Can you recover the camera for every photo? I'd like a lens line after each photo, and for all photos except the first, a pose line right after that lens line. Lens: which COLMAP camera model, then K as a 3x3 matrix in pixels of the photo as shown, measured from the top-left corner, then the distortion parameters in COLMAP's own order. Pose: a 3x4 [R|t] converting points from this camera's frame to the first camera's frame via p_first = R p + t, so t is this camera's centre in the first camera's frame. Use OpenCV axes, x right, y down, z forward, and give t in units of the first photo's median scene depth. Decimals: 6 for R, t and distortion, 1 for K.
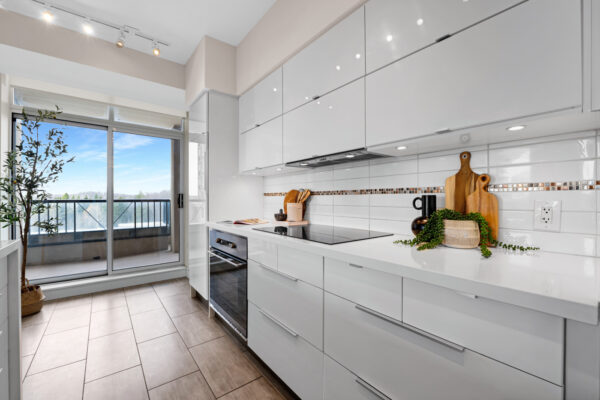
lens RADIAL K [[246.4, 0, 299.2], [0, 246.4, 199.9], [0, 0, 1]] dist [-0.012664, 0.001408]
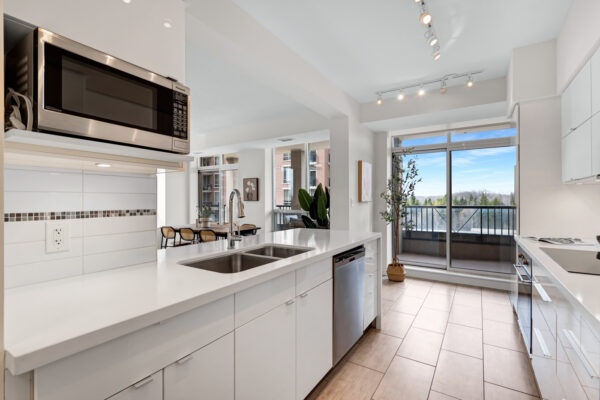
lens RADIAL K [[283.0, 0, 301.0], [0, 283.0, 201.2], [0, 0, 1]] dist [0.018015, 0.000421]
pose [[0.322863, 0.001225, -0.946445, 0.412178], [0.002453, 0.999995, 0.002132, -0.050656], [0.946442, -0.003010, 0.322859, -0.184295]]
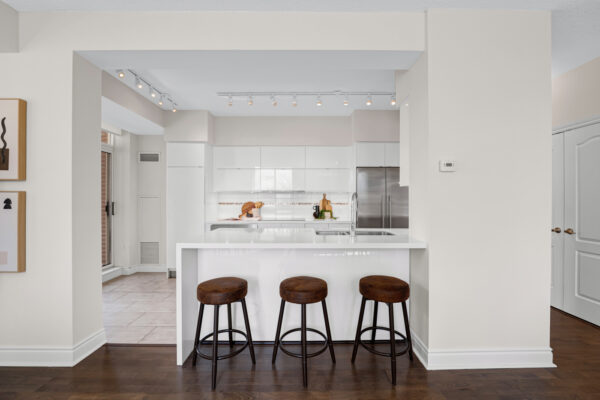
lens RADIAL K [[246.4, 0, 303.8], [0, 246.4, 196.7], [0, 0, 1]] dist [-0.012664, 0.001408]
pose [[0.619412, 0.006814, 0.785036, -1.155186], [-0.001545, 0.999971, -0.007460, -0.057706], [-0.785064, 0.003408, 0.619405, -0.504954]]
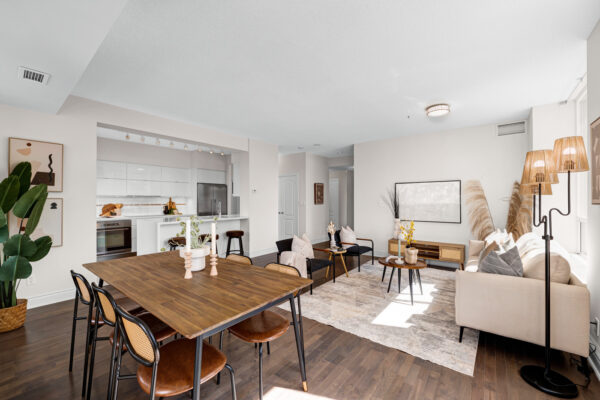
lens RADIAL K [[246.4, 0, 299.8], [0, 246.4, 203.8], [0, 0, 1]] dist [-0.012664, 0.001408]
pose [[-0.214905, -0.015097, 0.976518, -2.549155], [-0.003617, 0.999886, 0.014662, -0.071731], [-0.976628, -0.000381, -0.214935, -0.320532]]
